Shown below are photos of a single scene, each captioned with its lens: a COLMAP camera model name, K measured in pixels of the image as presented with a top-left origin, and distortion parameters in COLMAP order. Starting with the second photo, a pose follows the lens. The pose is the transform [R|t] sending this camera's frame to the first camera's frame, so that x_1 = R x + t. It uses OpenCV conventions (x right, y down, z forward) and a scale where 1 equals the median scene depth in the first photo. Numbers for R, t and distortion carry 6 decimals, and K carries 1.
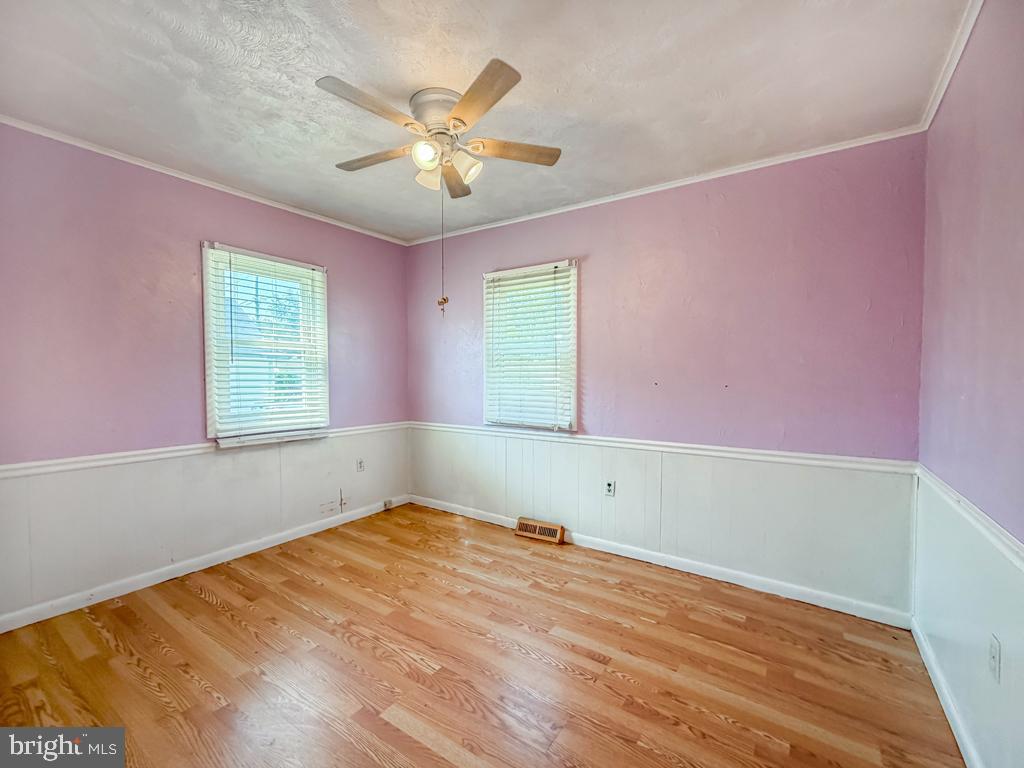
lens RADIAL K [[417.8, 0, 512.4], [0, 417.8, 382.2], [0, 0, 1]] dist [-0.000455, -0.000200]
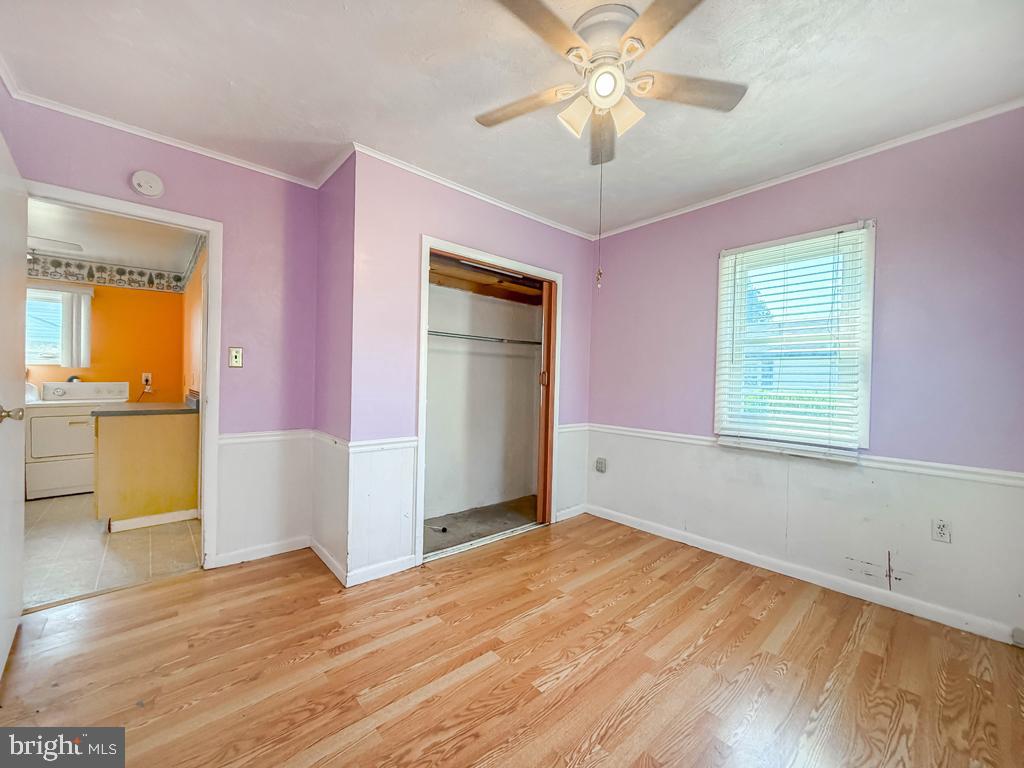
lens RADIAL K [[407.2, 0, 484.4], [0, 407.2, 383.4], [0, 0, 1]] dist [-0.000339, -0.000150]
pose [[-0.261665, 0.006557, -0.965137, 0.444788], [-0.029056, 0.999470, 0.014667, 0.006343], [0.964721, 0.031881, -0.261336, 0.690846]]
